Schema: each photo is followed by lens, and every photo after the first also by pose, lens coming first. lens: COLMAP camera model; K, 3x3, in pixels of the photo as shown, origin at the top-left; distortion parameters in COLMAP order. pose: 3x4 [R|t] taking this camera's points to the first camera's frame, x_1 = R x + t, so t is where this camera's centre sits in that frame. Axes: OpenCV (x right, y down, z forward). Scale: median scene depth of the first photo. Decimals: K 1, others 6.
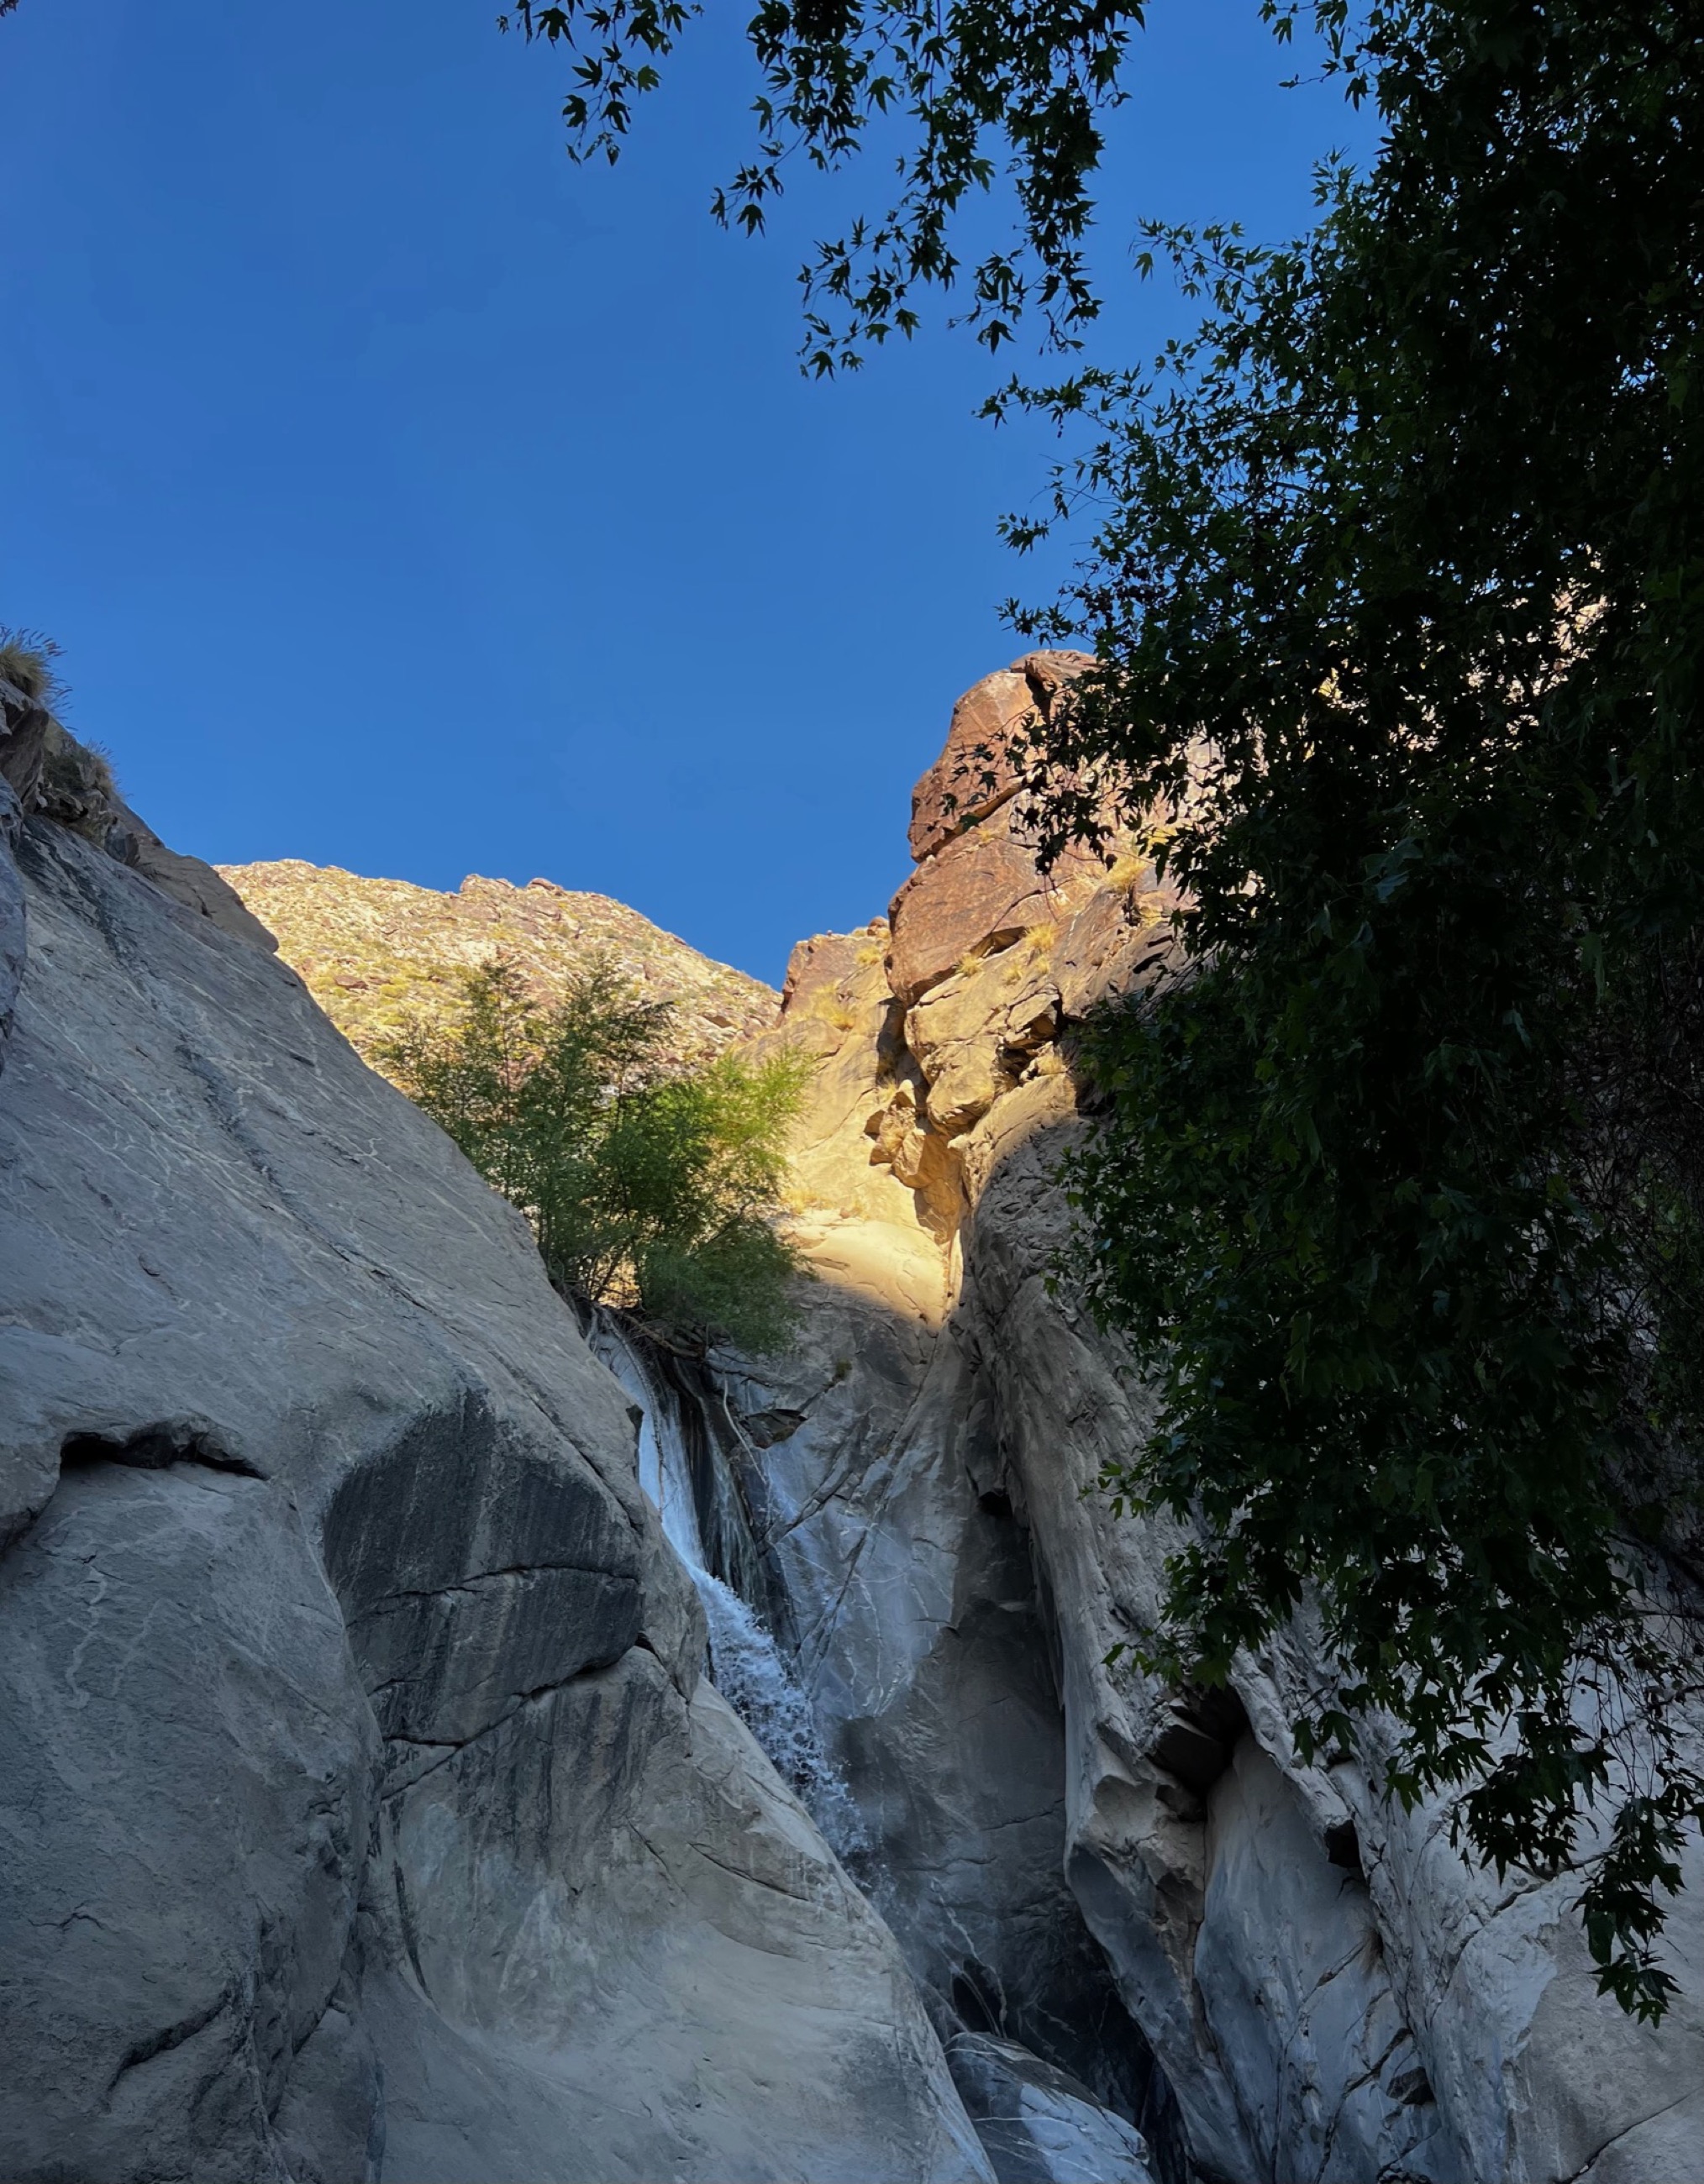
lens RADIAL K [[1709.7, 0, 859.8], [0, 1709.7, 1135.0], [0, 0, 1]] dist [0.023591, -0.023042]
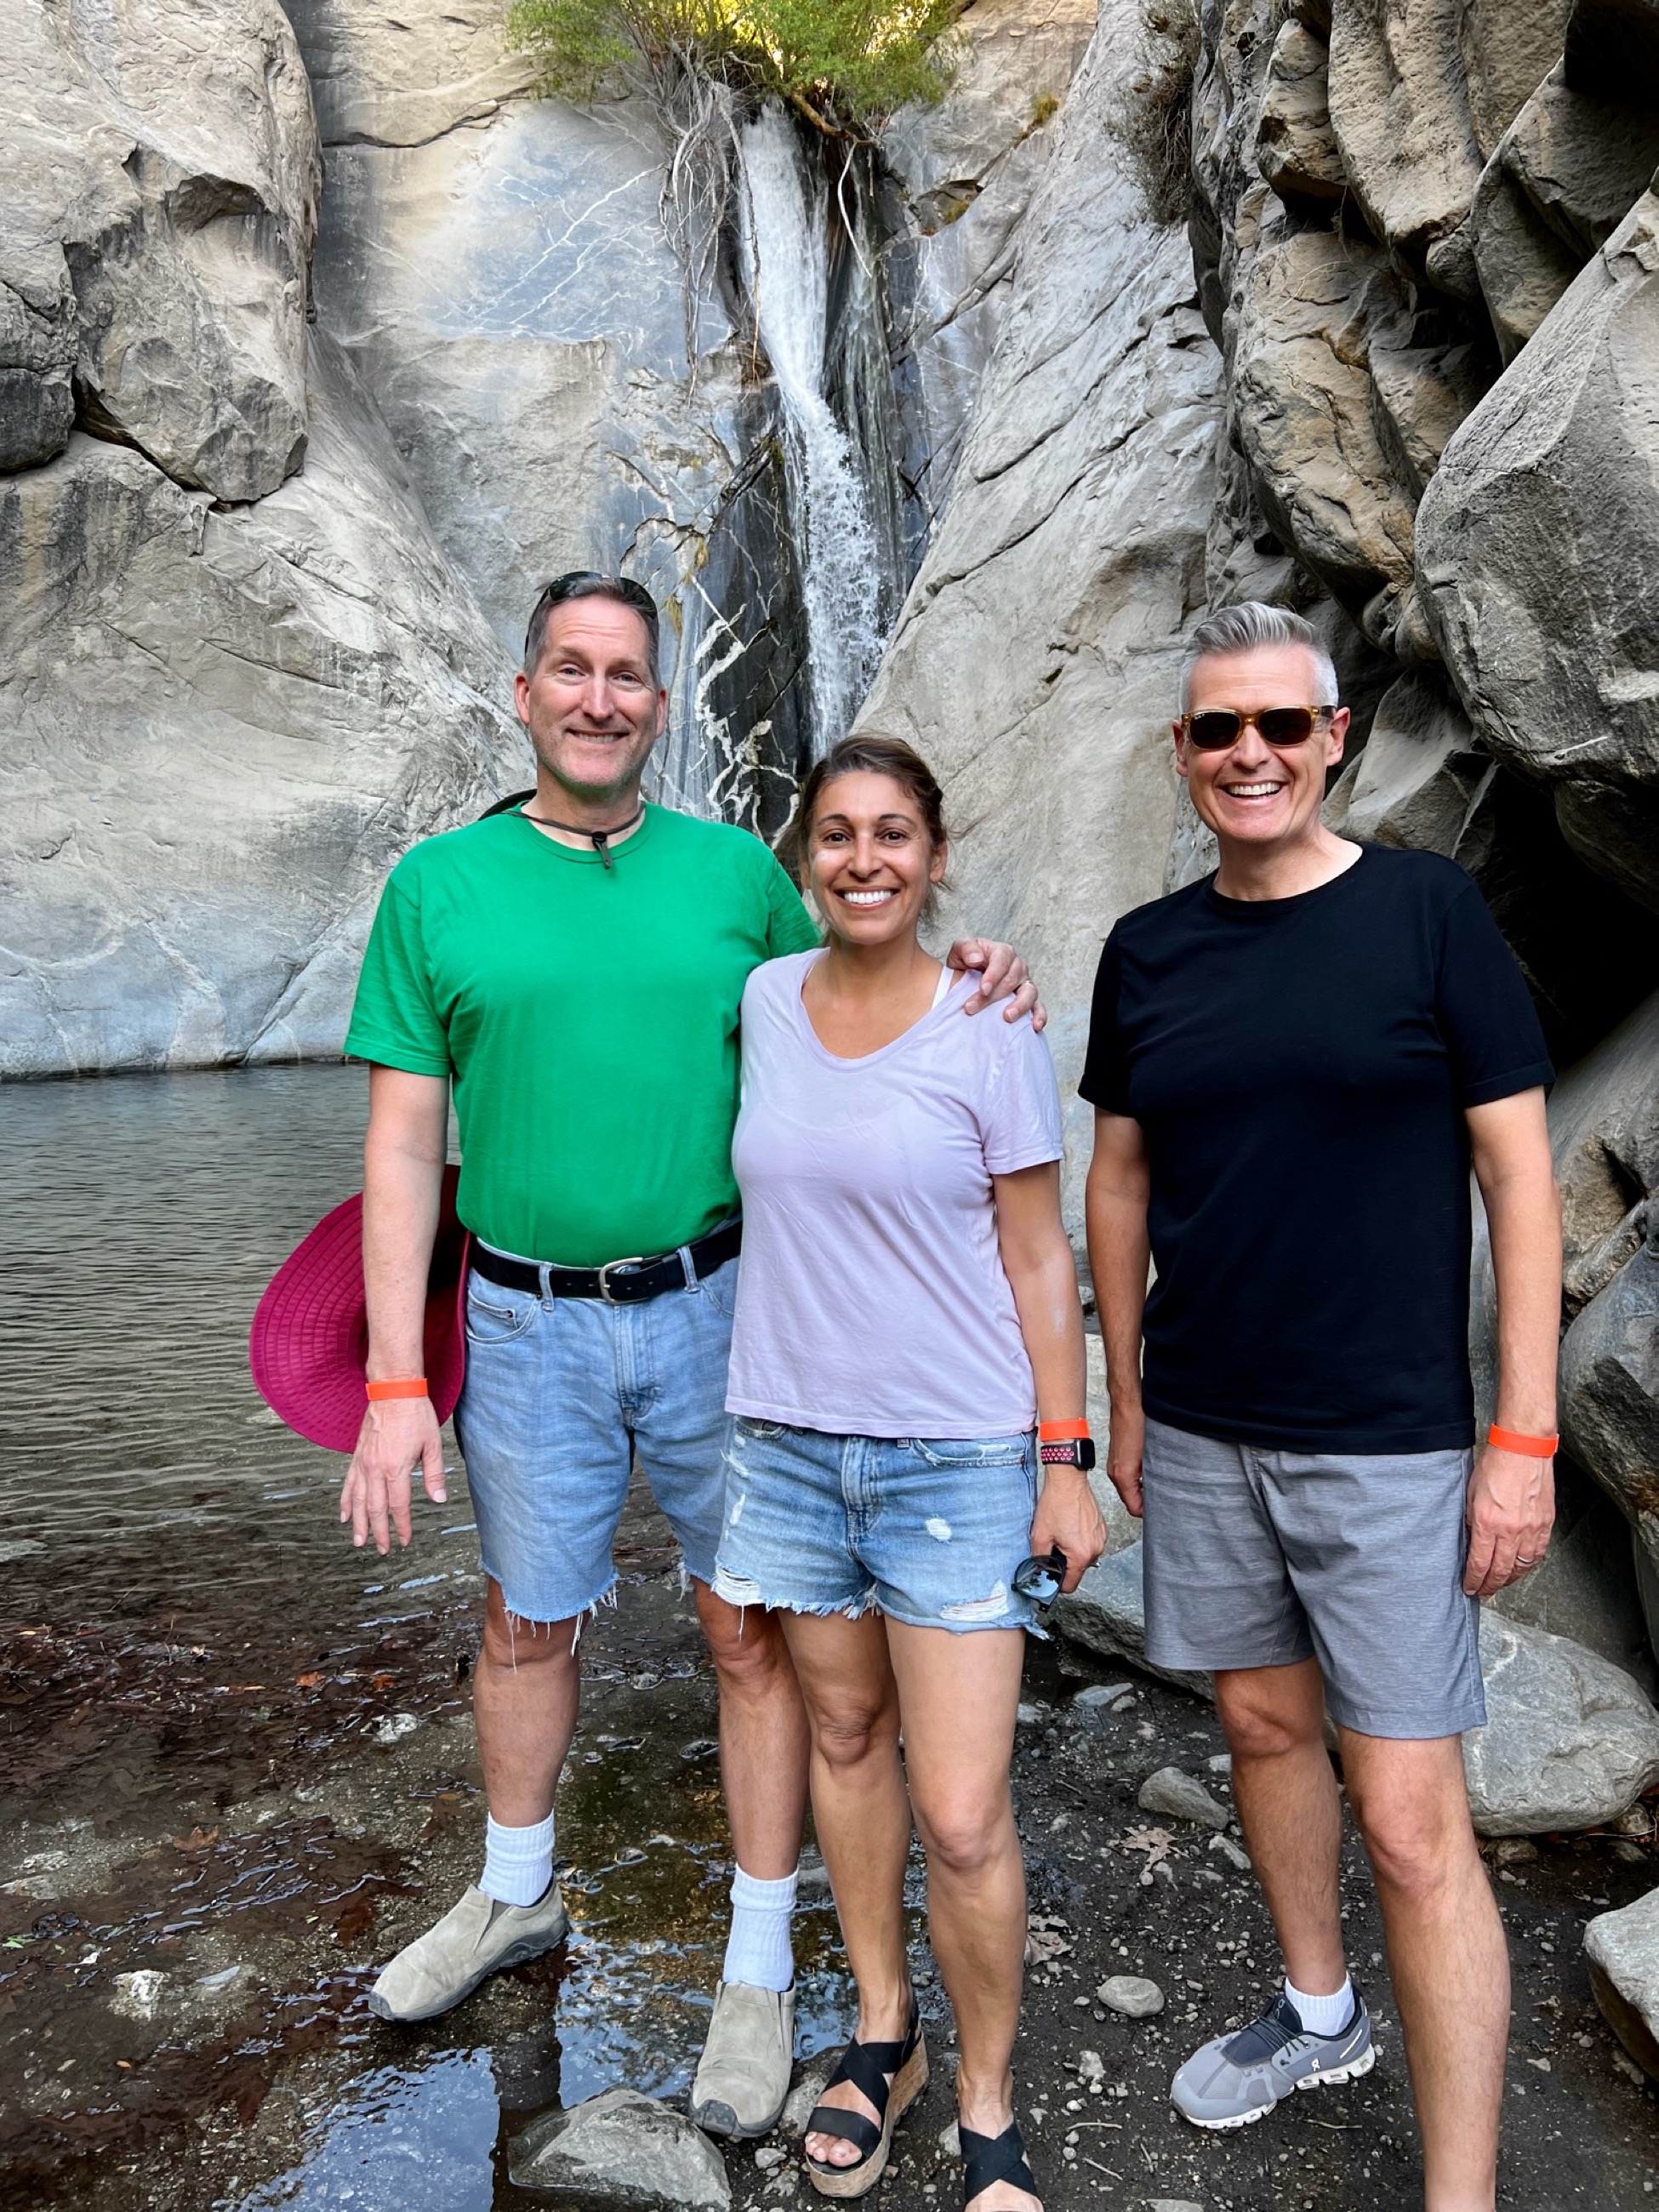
lens RADIAL K [[1660.3, 0, 829.2], [0, 1660.3, 1114.6], [0, 0, 1]] dist [0.011247, -0.011402]
pose [[0.880640, 0.059412, -0.470046, 0.527638], [0.224156, 0.821799, 0.523833, 0.161631], [0.417405, -0.566672, 0.710391, 0.229646]]
